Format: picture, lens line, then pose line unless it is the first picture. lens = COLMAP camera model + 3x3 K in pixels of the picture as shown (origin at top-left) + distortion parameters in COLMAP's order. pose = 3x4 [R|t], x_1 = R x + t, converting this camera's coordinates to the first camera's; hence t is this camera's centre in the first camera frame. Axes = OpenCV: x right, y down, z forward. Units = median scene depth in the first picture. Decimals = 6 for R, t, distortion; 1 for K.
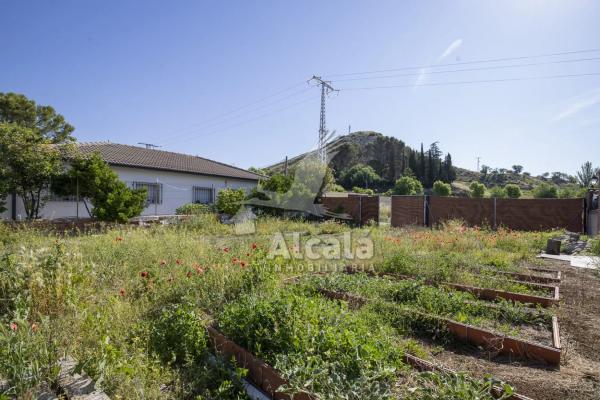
lens RADIAL K [[281.8, 0, 293.8], [0, 281.8, 211.8], [0, 0, 1]] dist [-0.034808, 0.002976]
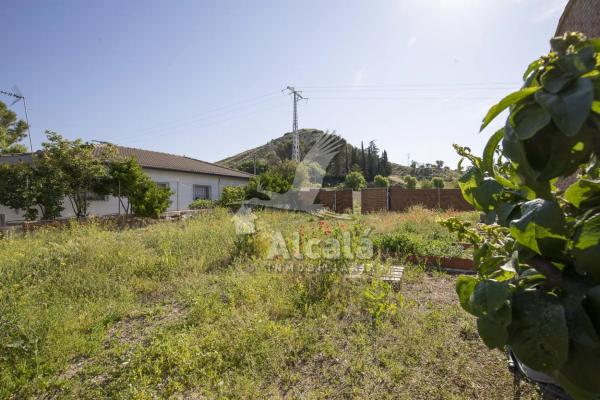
lens RADIAL K [[281.8, 0, 299.5], [0, 281.8, 202.5], [0, 0, 1]] dist [-0.034808, 0.002976]
pose [[0.976414, -0.034315, 0.213160, -0.090113], [0.038090, 0.999181, -0.013625, 0.004793], [-0.212518, 0.021423, 0.976922, -0.077513]]
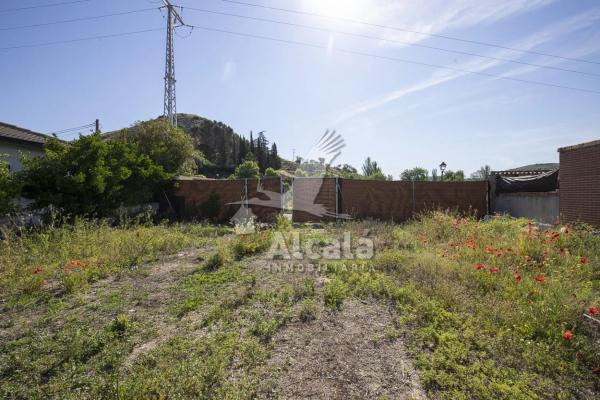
lens RADIAL K [[281.8, 0, 310.2], [0, 281.8, 201.3], [0, 0, 1]] dist [-0.034808, 0.002976]
pose [[0.791112, -0.039196, 0.610414, -0.029965], [0.033575, 0.999223, 0.020648, -0.005047], [-0.610749, 0.004160, 0.791813, 0.192426]]
